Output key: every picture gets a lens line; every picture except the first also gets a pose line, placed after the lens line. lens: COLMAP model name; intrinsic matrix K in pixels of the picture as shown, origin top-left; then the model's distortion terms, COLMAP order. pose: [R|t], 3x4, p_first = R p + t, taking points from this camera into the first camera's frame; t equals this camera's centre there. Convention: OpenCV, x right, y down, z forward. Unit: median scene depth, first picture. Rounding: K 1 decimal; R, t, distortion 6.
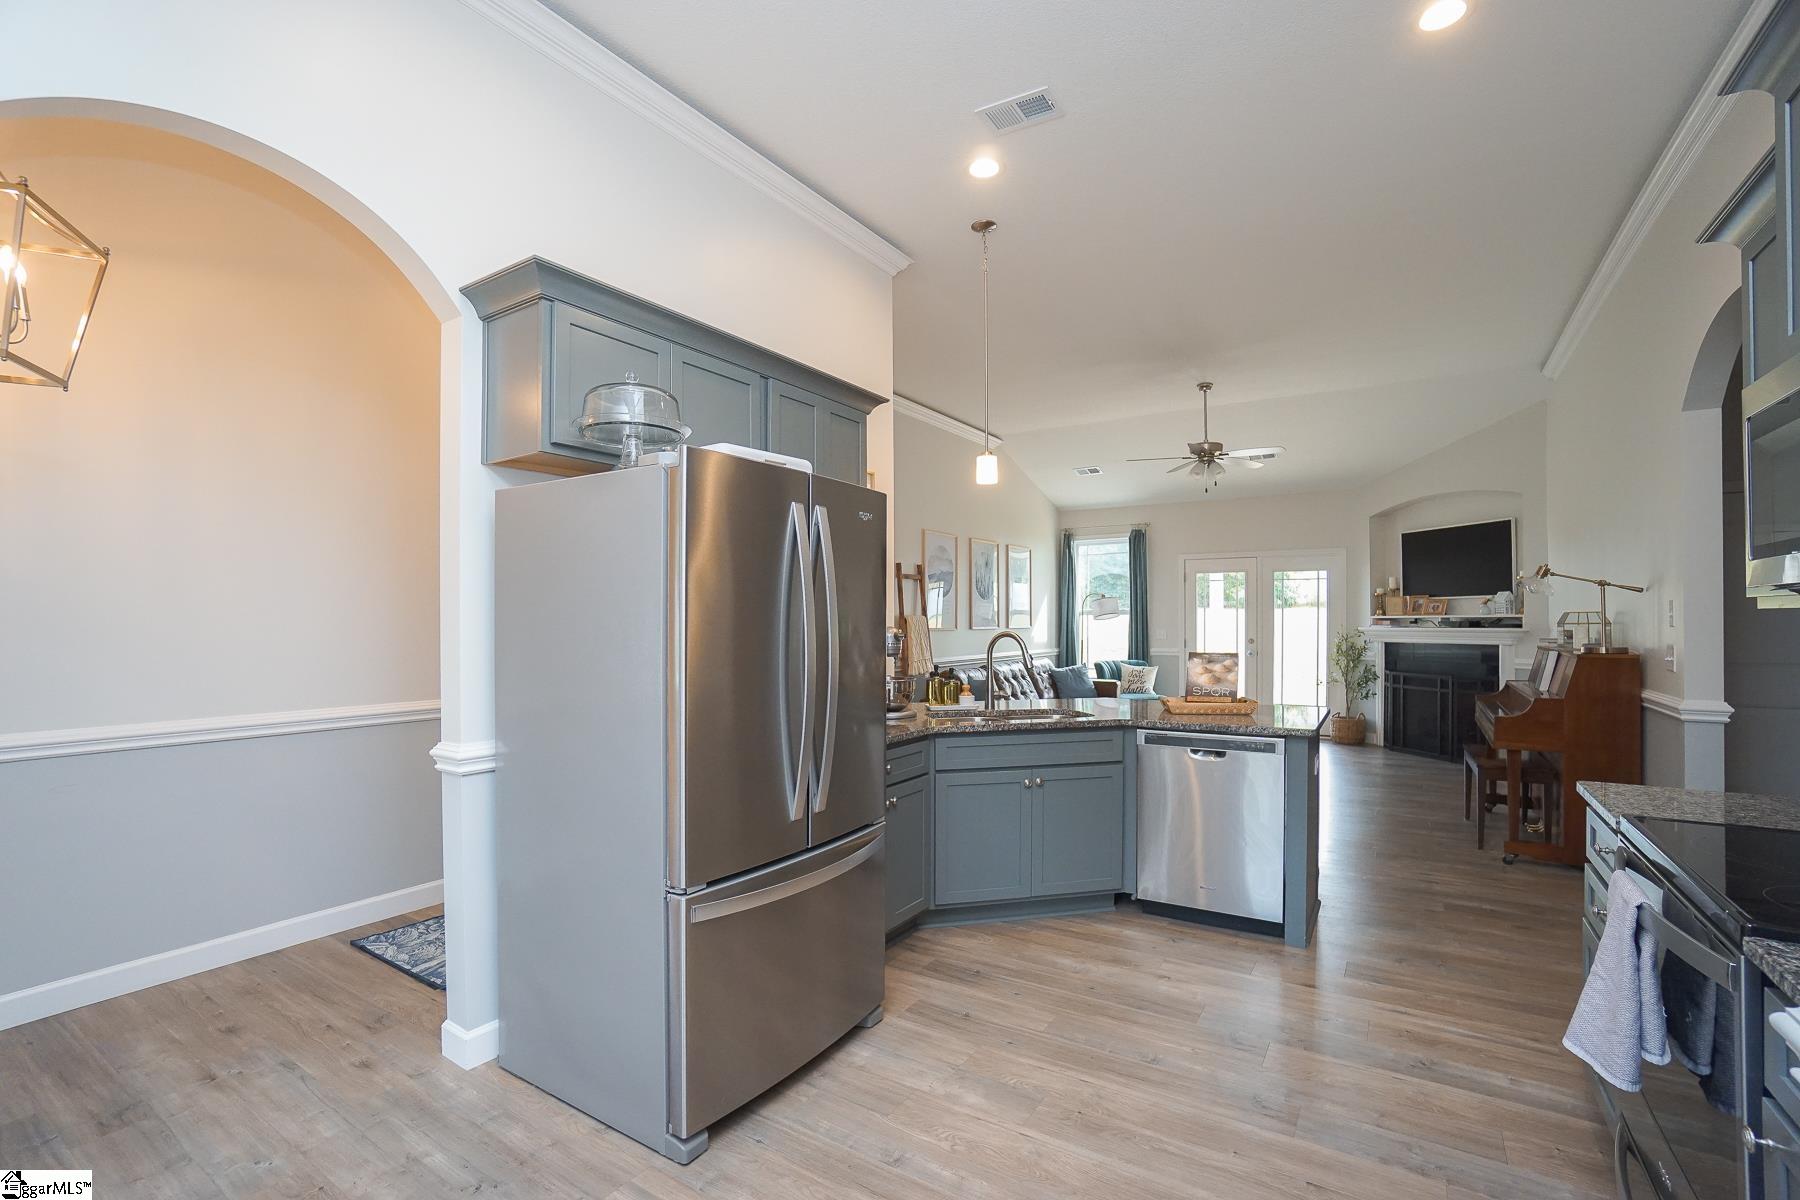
lens RADIAL K [[792.2, 0, 904.5], [0, 792.2, 626.2], [0, 0, 1]] dist [-0.046374, 0.000117]
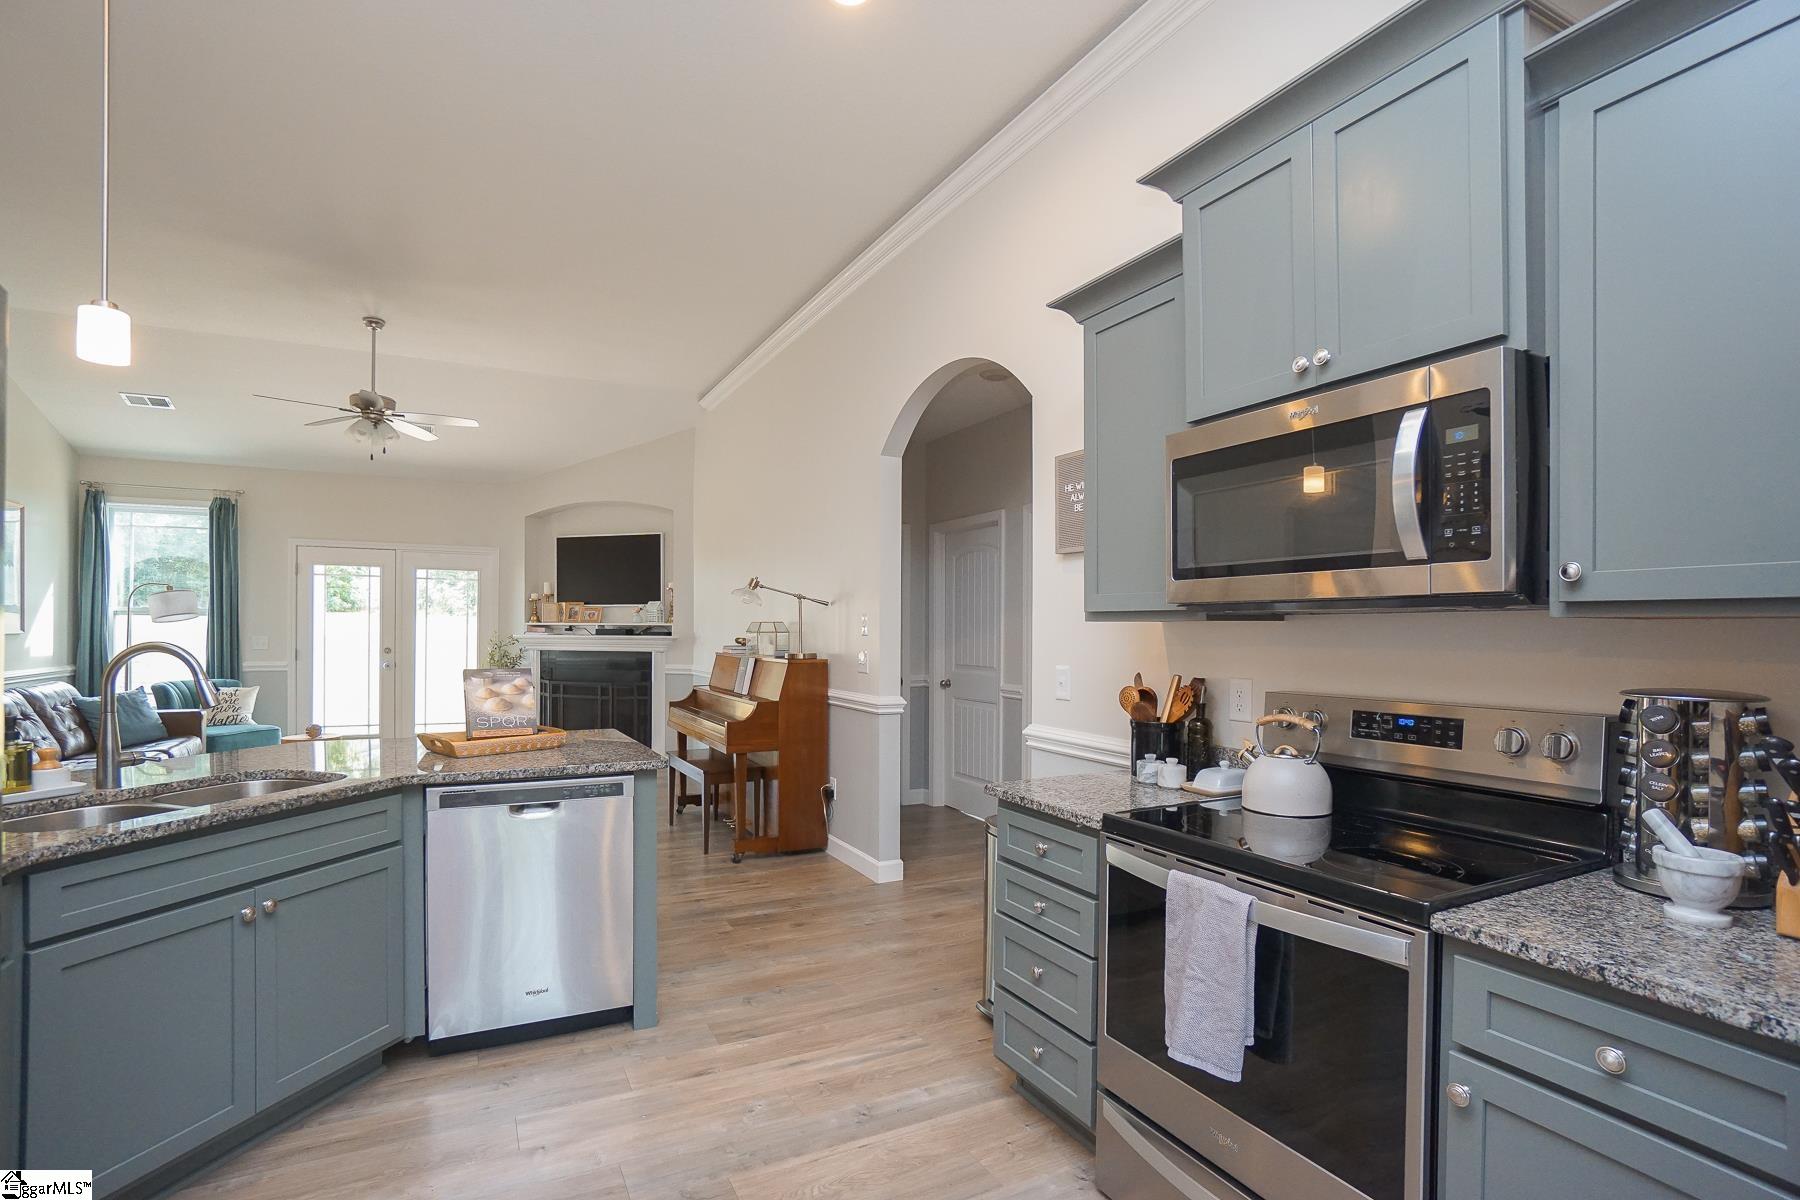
lens RADIAL K [[834.4, 0, 875.6], [0, 834.4, 635.2], [0, 0, 1]] dist [-0.050426, 0.013869]
pose [[0.513911, 0.001926, 0.857841, -0.047265], [-0.004525, 0.999990, 0.000465, -0.000123], [-0.857832, -0.004121, 0.513914, 0.146470]]
